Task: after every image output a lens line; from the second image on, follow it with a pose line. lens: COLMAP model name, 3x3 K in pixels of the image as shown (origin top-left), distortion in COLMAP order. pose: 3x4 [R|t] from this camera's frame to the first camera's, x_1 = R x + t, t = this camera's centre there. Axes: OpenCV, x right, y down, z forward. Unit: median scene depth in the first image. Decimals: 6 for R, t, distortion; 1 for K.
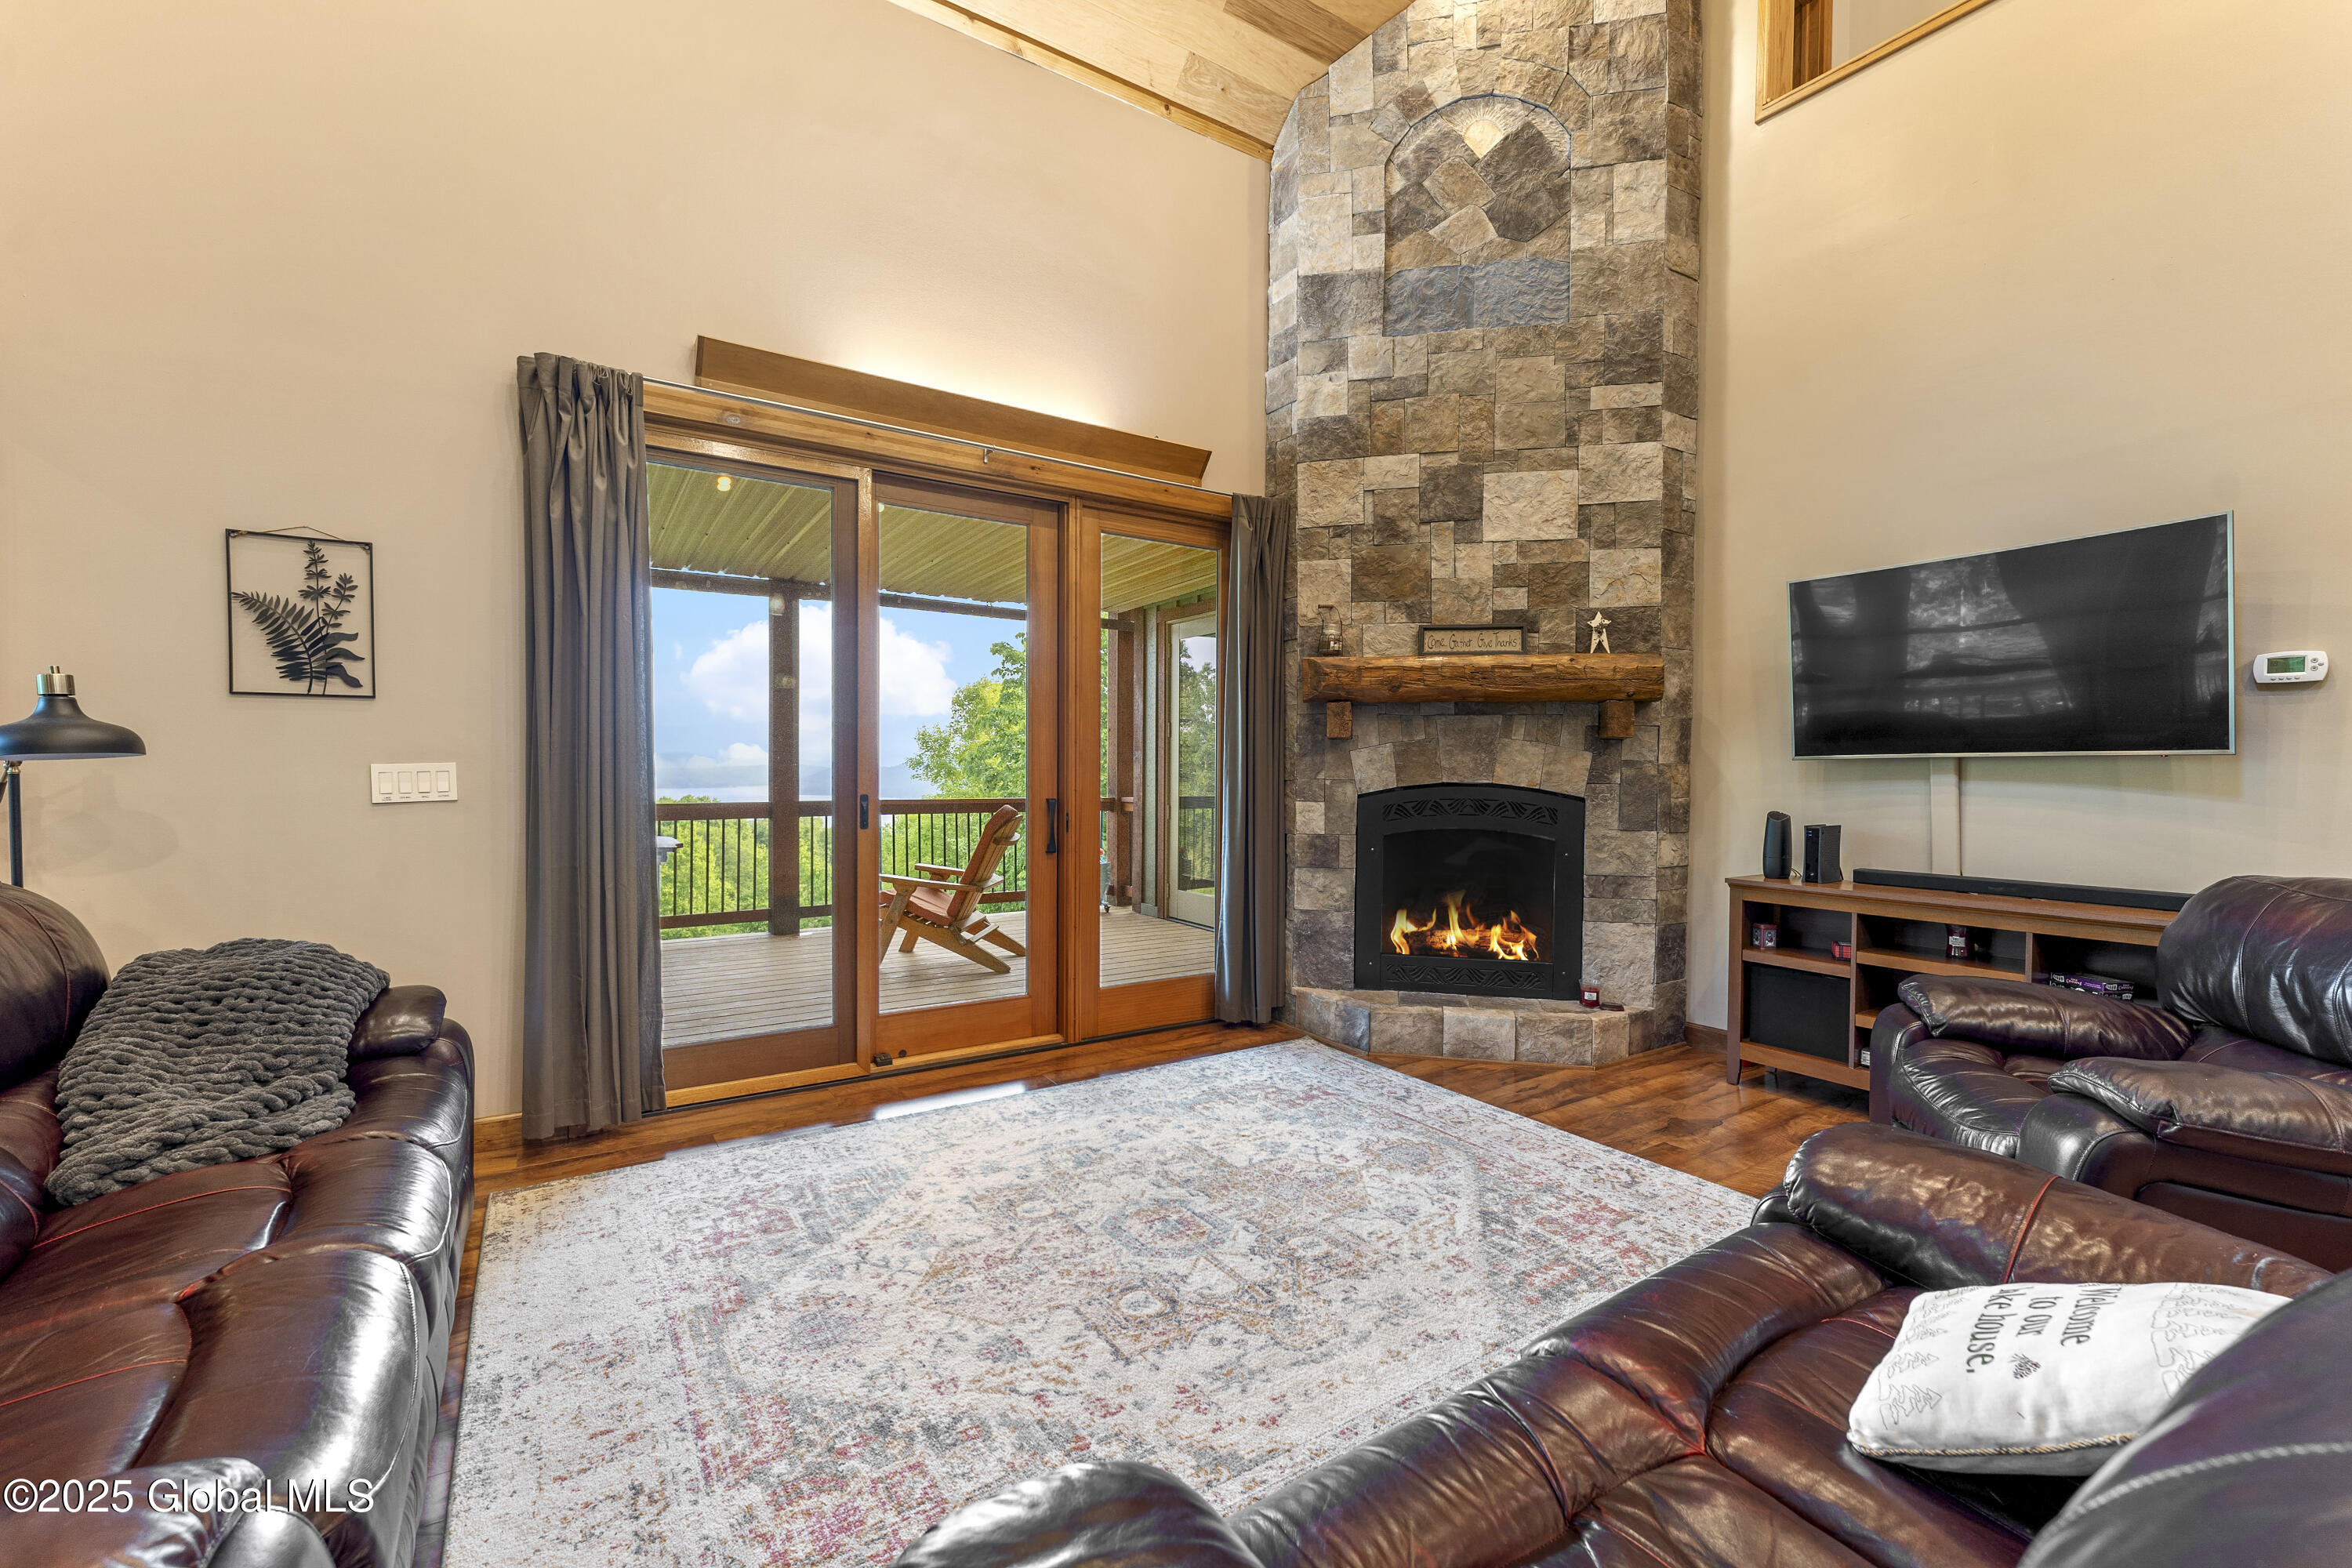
lens RADIAL K [[980.3, 0, 1173.6], [0, 980.3, 781.6], [0, 0, 1]] dist [-0.001862, -0.000196]
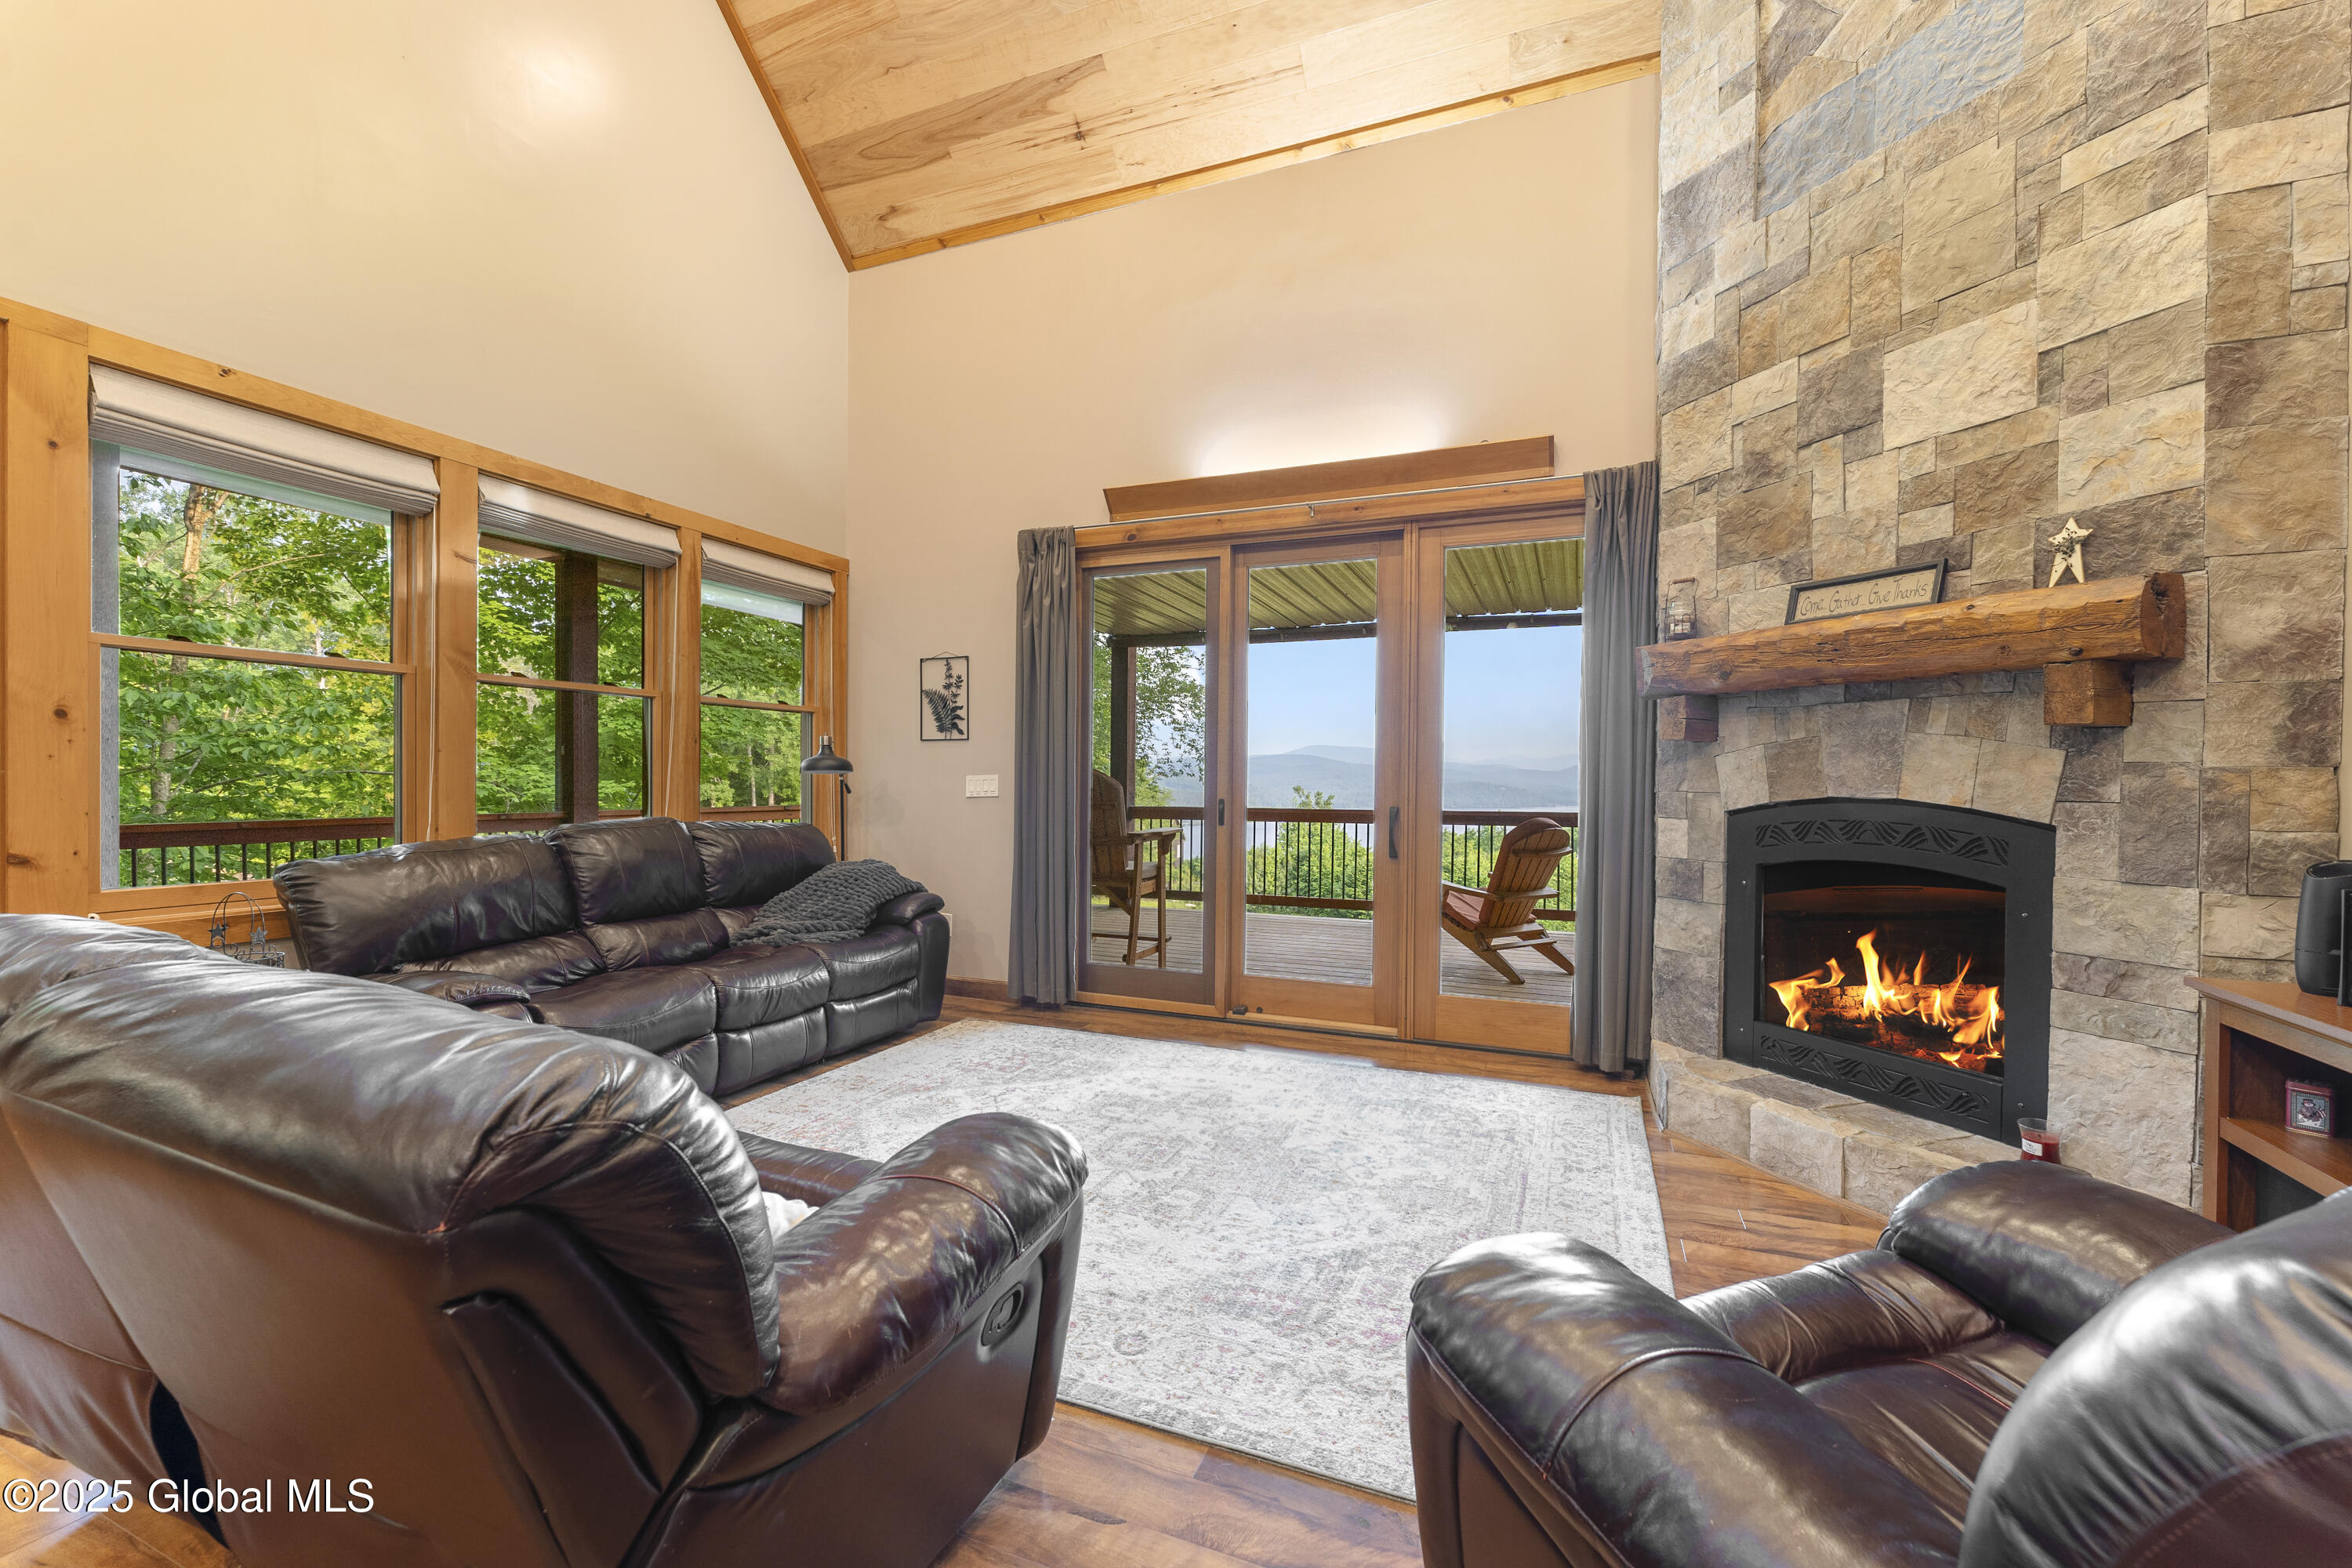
lens RADIAL K [[959.3, 0, 1176.9], [0, 959.3, 776.6], [0, 0, 1]] dist [-0.001113, 0.000092]
pose [[0.562660, -0.003694, -0.826680, 0.604525], [-0.014336, 0.999796, -0.014225, 0.002792], [0.826564, 0.019855, 0.562493, 0.209995]]
